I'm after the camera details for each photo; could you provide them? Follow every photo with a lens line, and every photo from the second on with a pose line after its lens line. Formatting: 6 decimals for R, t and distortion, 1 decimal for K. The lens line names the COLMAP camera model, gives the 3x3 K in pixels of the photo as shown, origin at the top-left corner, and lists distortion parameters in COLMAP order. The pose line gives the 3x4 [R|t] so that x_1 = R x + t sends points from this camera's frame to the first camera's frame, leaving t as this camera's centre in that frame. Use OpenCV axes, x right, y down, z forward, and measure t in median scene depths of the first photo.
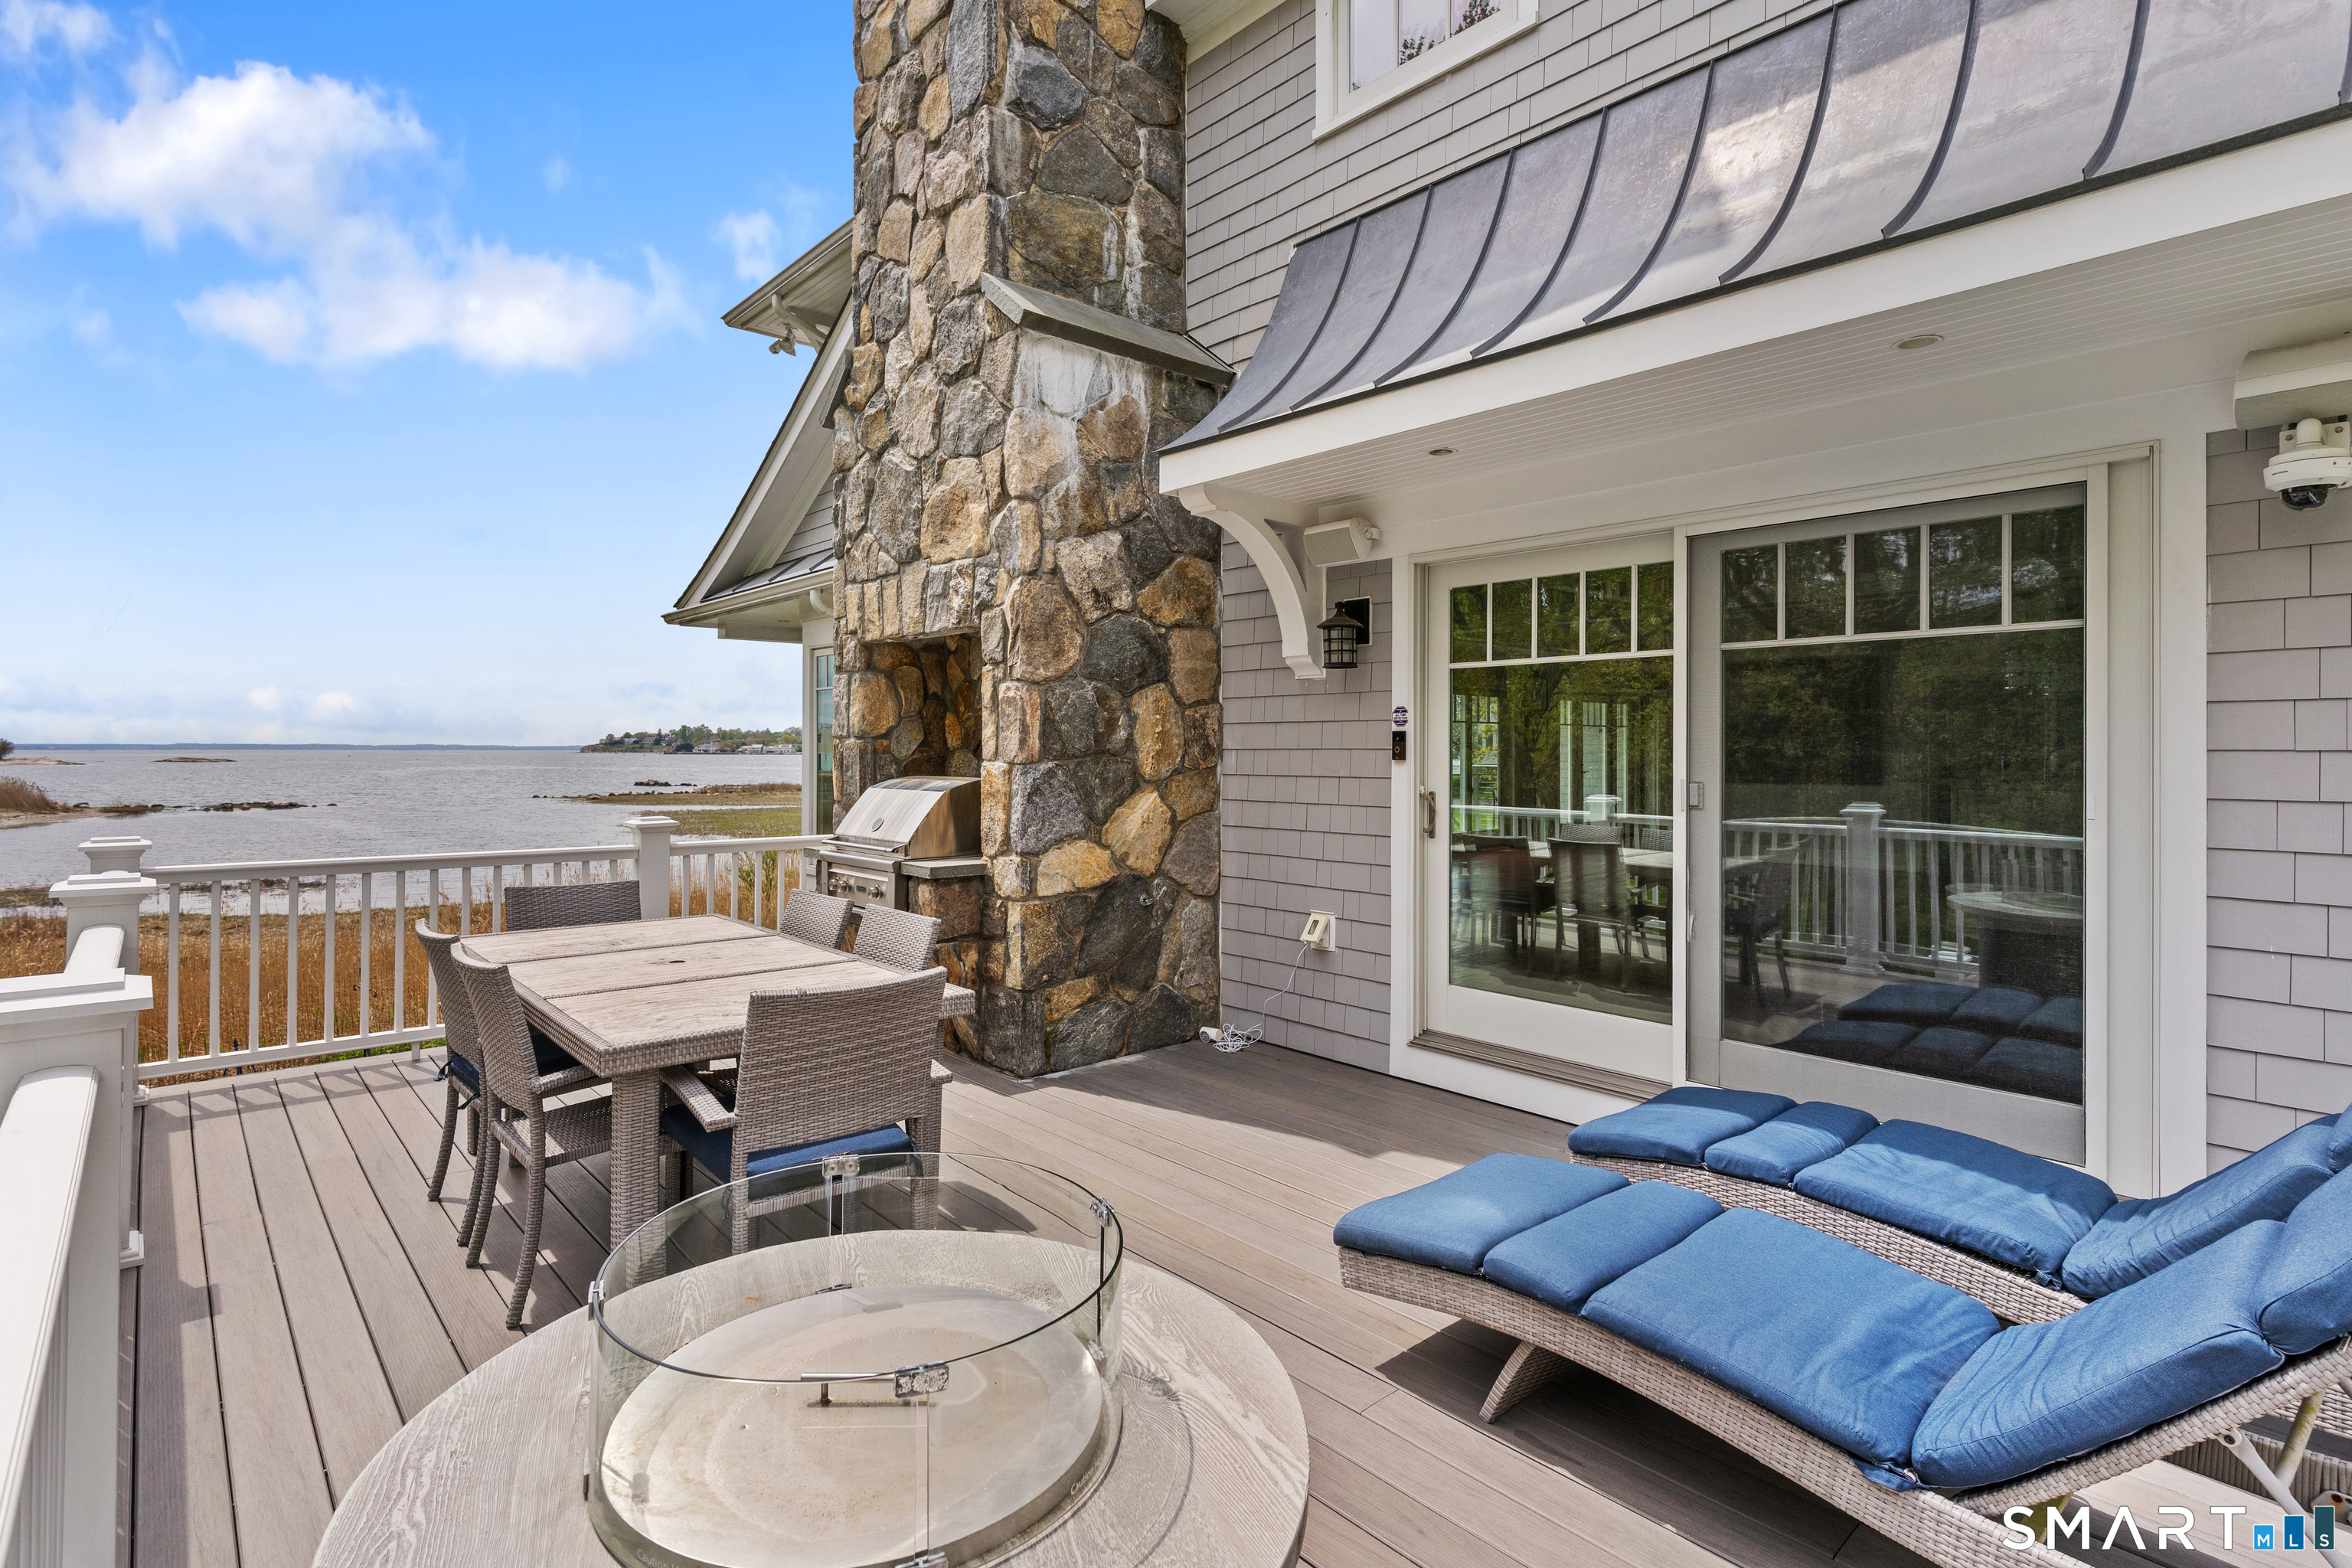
lens RADIAL K [[1124.5, 0, 1173.8], [0, 1124.5, 751.4], [0, 0, 1]] dist [-0.000489, 0.000025]
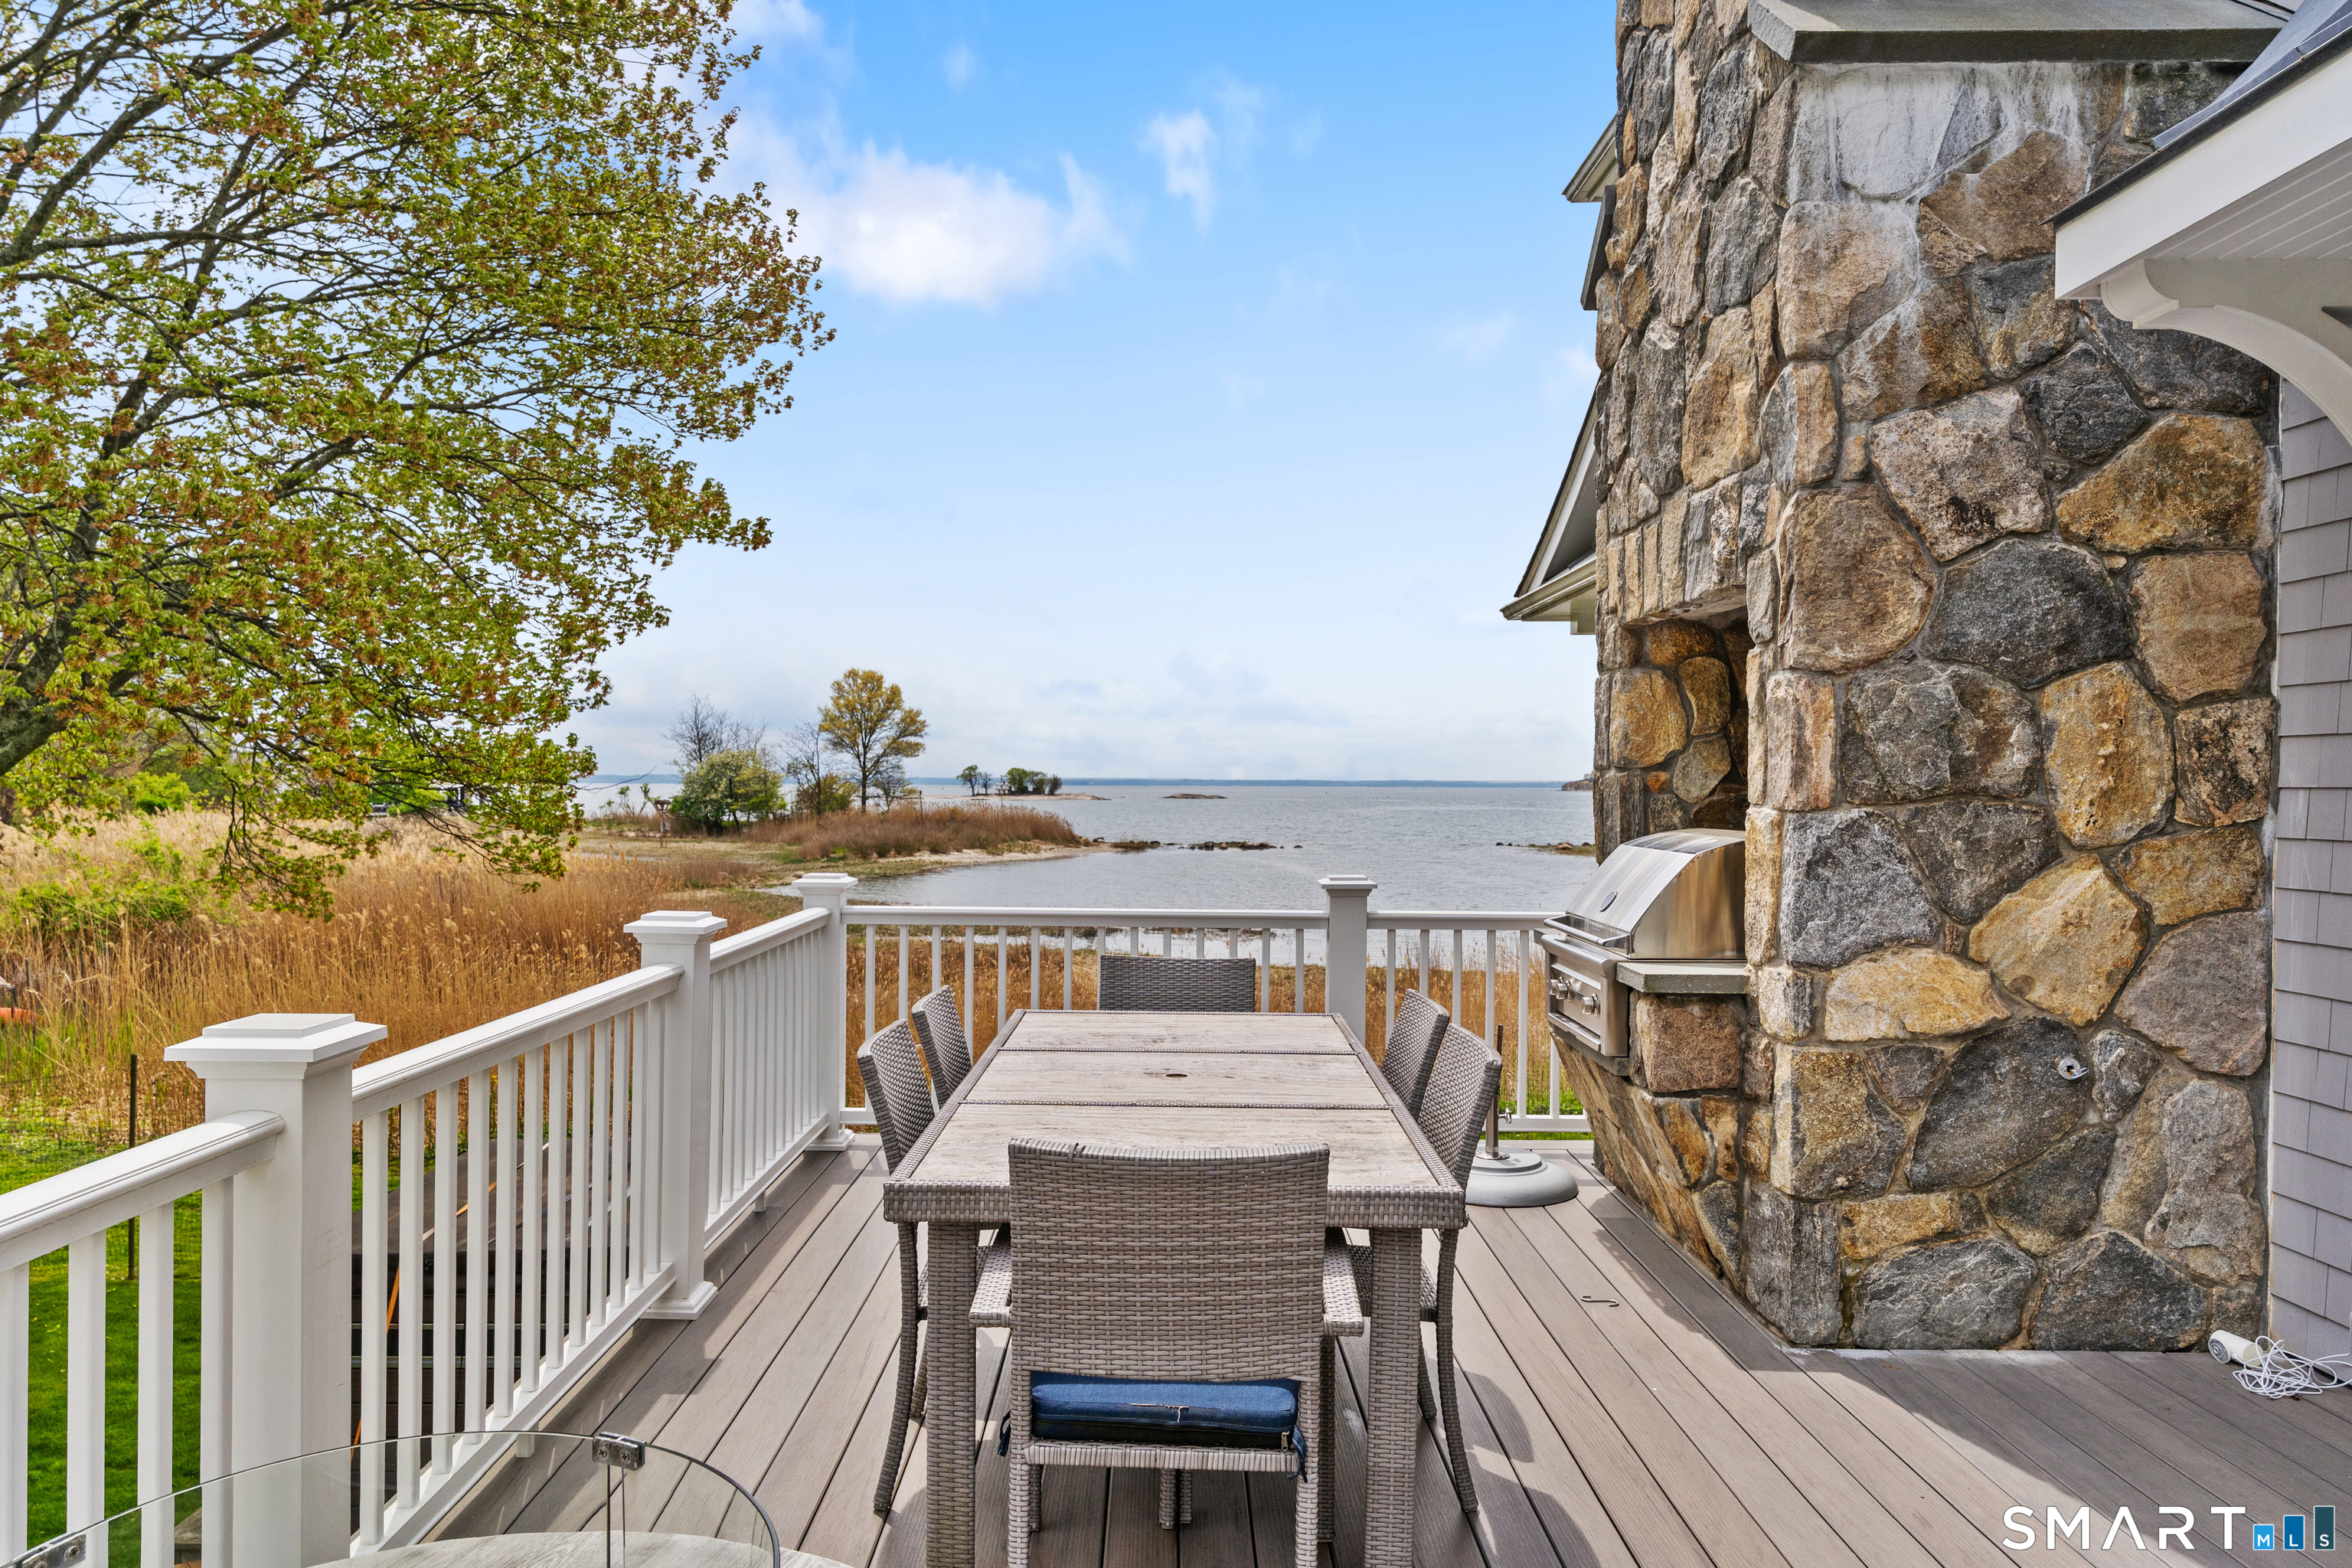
lens RADIAL K [[1532.2, 0, 1171.6], [0, 1532.2, 801.0], [0, 0, 1]] dist [0.000811, 0.002344]
pose [[0.740497, 0.009013, -0.671999, 0.150810], [-0.004195, 0.999953, 0.008789, -0.000092], [0.672047, -0.003689, 0.740500, 0.175990]]
